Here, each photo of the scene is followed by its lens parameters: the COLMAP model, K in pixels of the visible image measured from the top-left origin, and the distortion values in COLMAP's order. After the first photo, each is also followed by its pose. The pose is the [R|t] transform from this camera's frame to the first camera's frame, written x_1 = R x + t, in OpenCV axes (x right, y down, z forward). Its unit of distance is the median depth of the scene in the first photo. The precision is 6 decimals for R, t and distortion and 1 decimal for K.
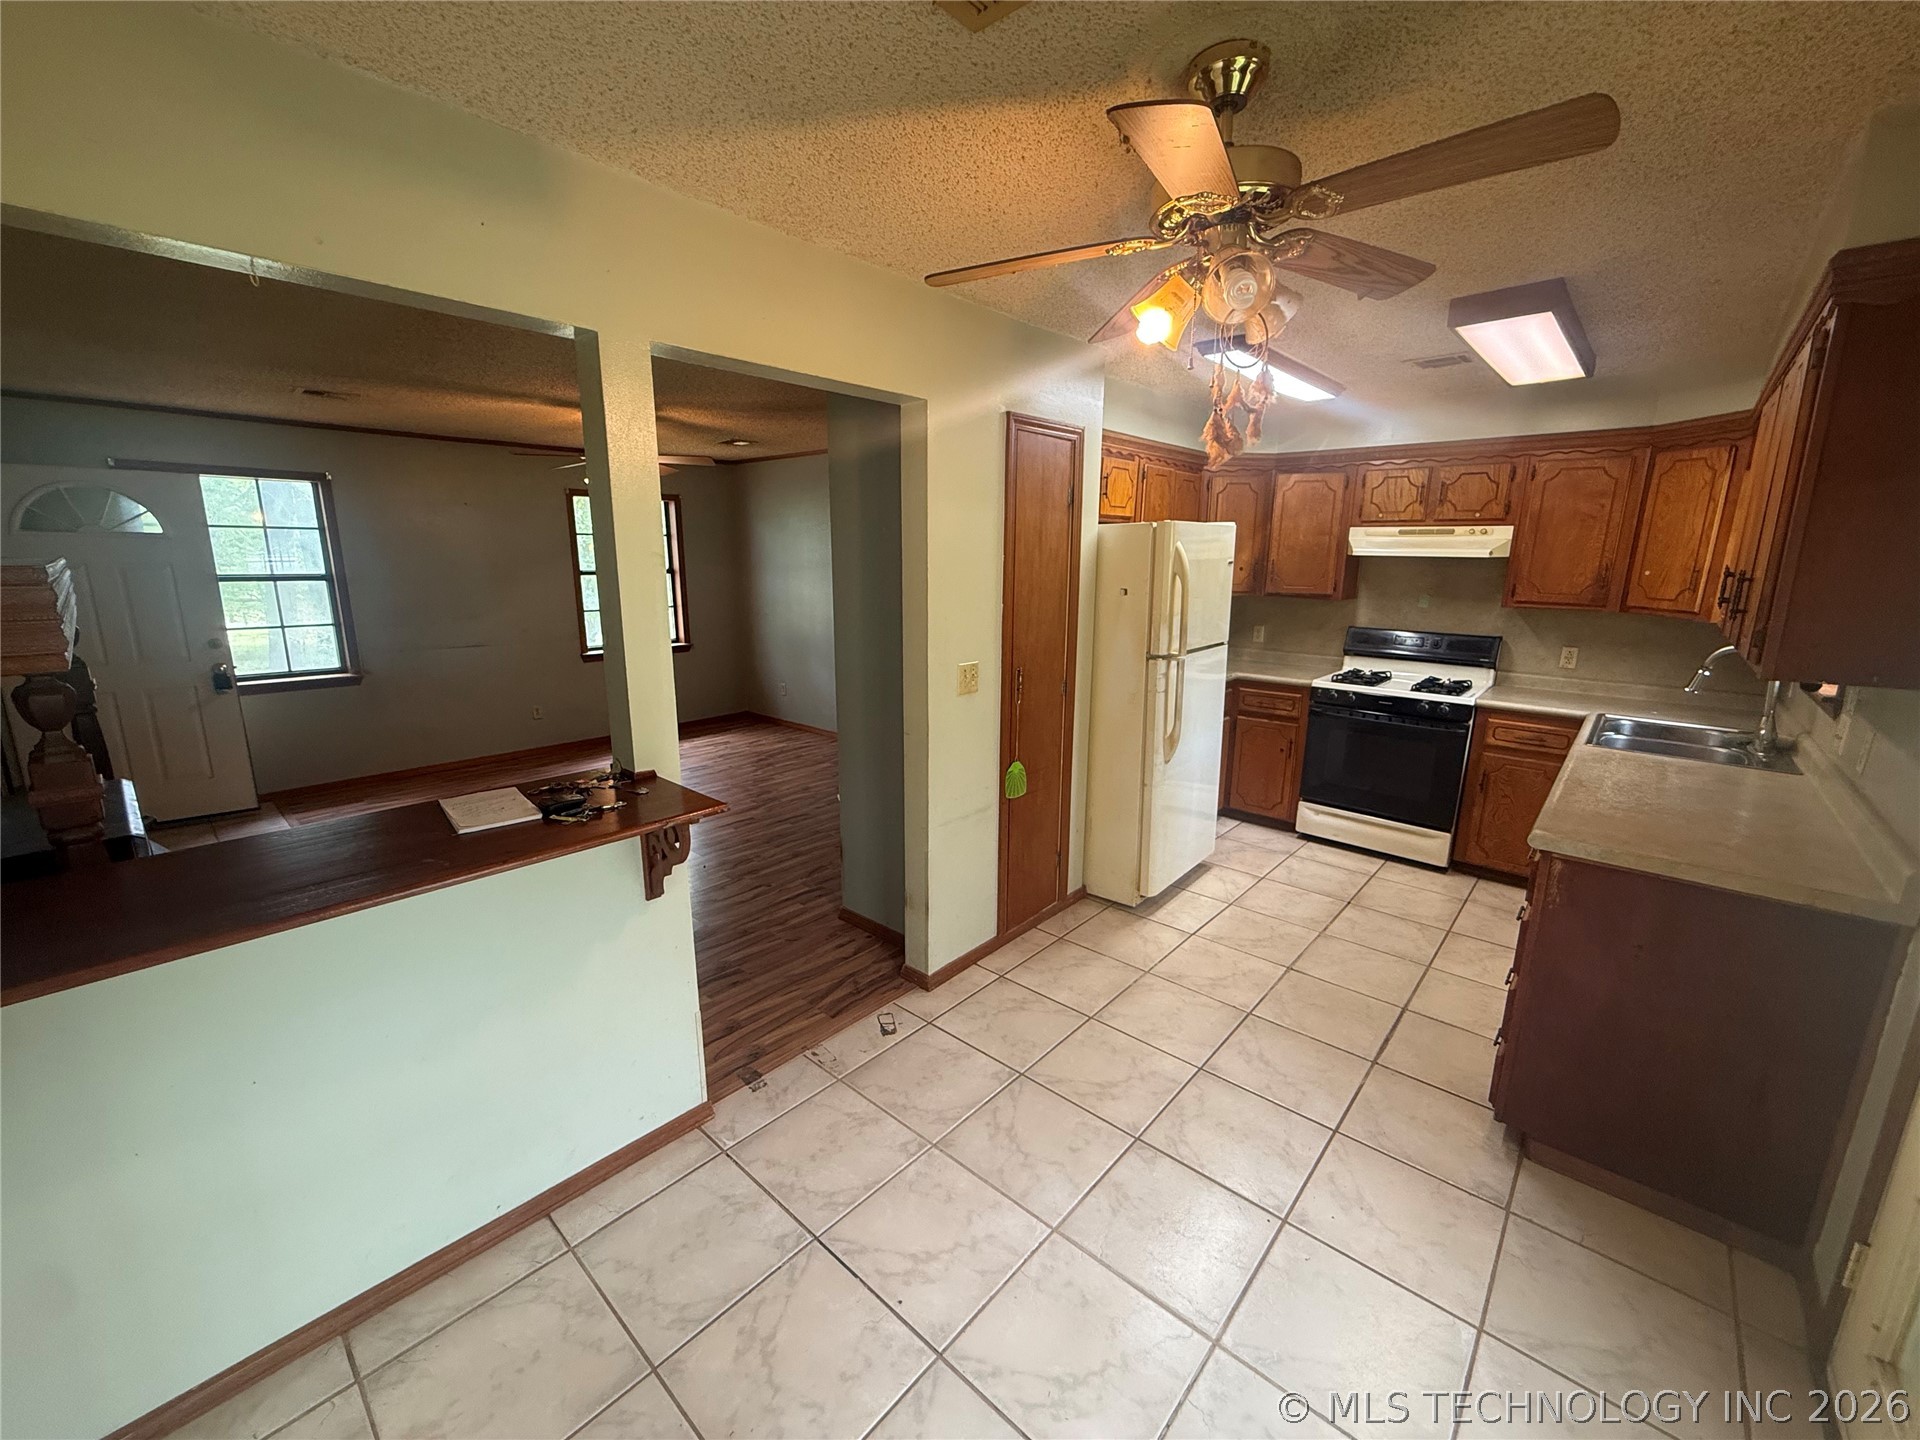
lens RADIAL K [[766.3, 0, 954.4], [0, 766.3, 719.0], [0, 0, 1]] dist [0.000713, -0.000282]
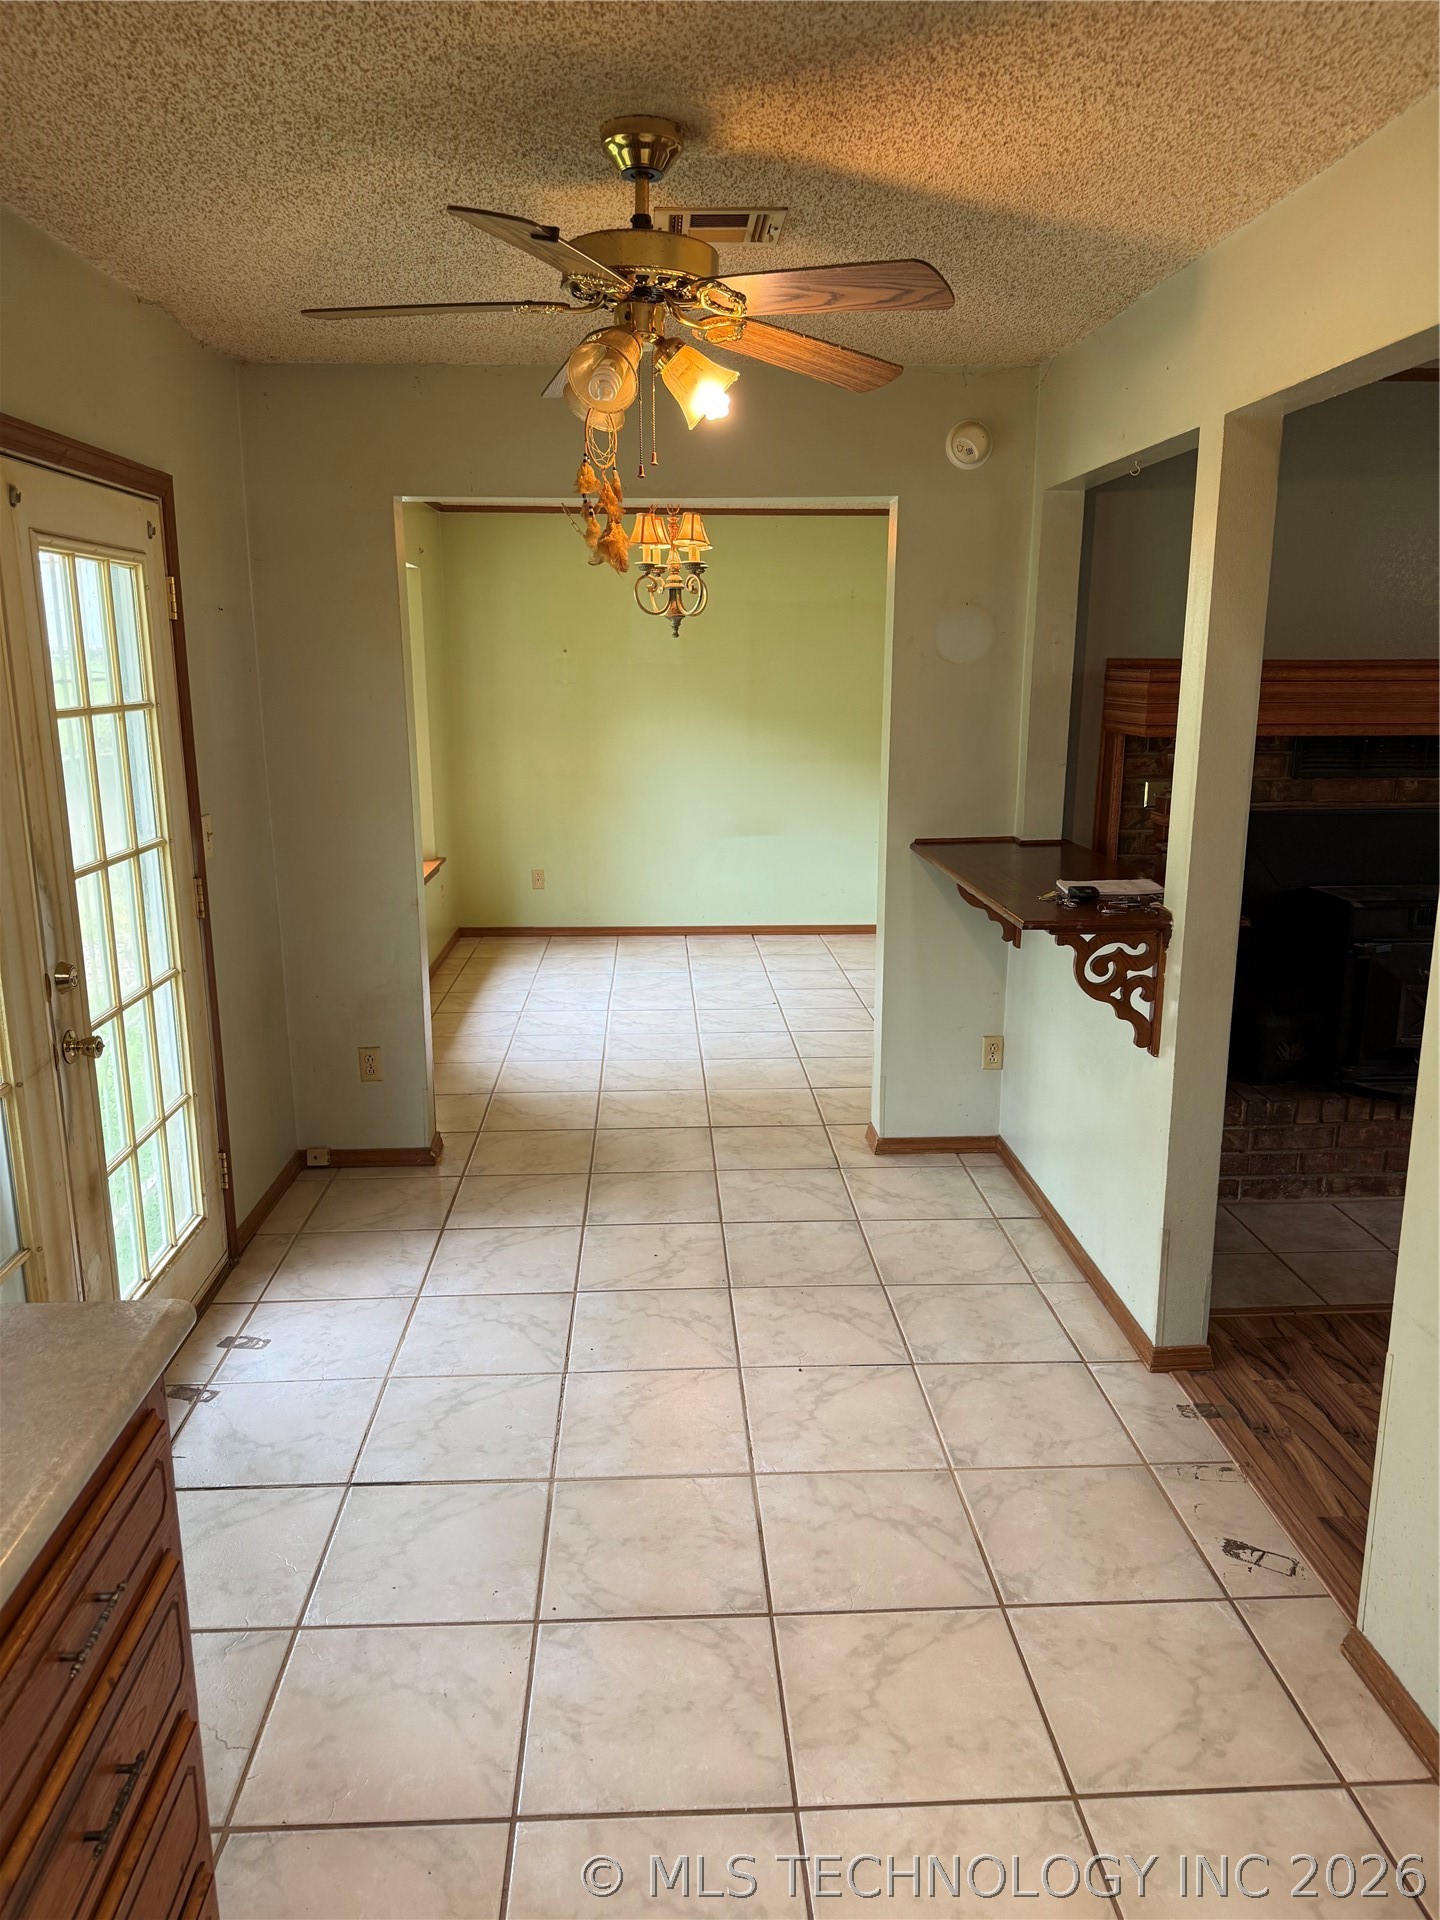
lens RADIAL K [[1348.6, 0, 714.5], [0, 1348.6, 958.8], [0, 0, 1]] dist [0.080338, -0.120881]
pose [[-0.710536, 0.149309, -0.687637, 0.555847], [-0.151412, 0.921895, 0.356629, -0.189457], [0.687177, 0.357514, -0.632433, 0.865269]]
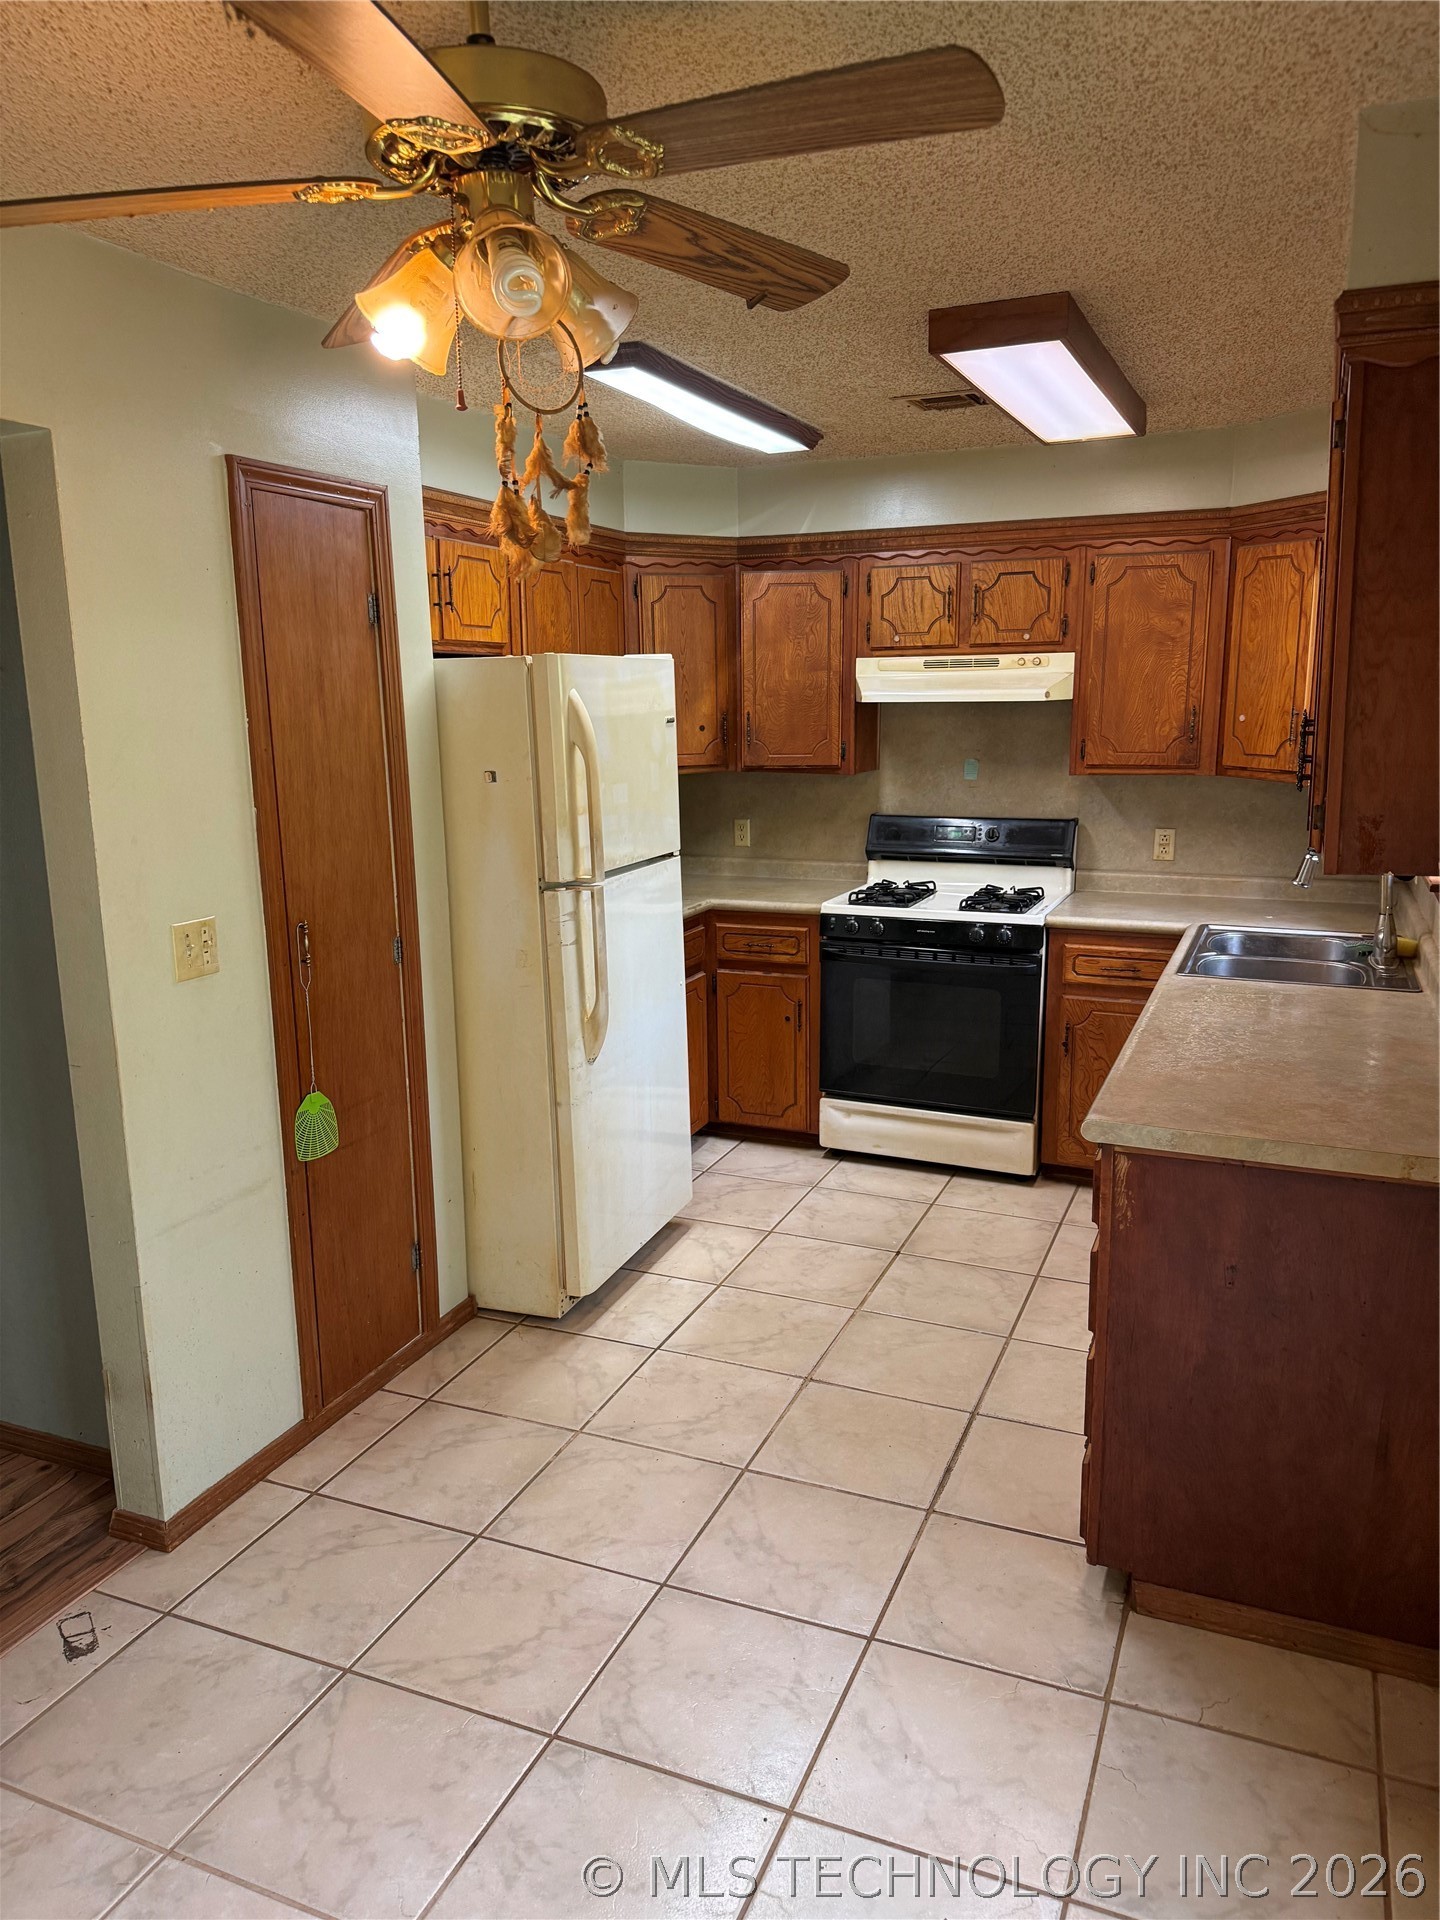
lens RADIAL K [[1342.0, 0, 729.5], [0, 1342.0, 961.5], [0, 0, 1]] dist [0.093111, -0.116809]
pose [[0.944011, -0.082258, 0.319493, 0.049991], [0.088129, 0.996101, -0.003936, -0.006360], [-0.317924, 0.031873, 0.947580, -0.013282]]
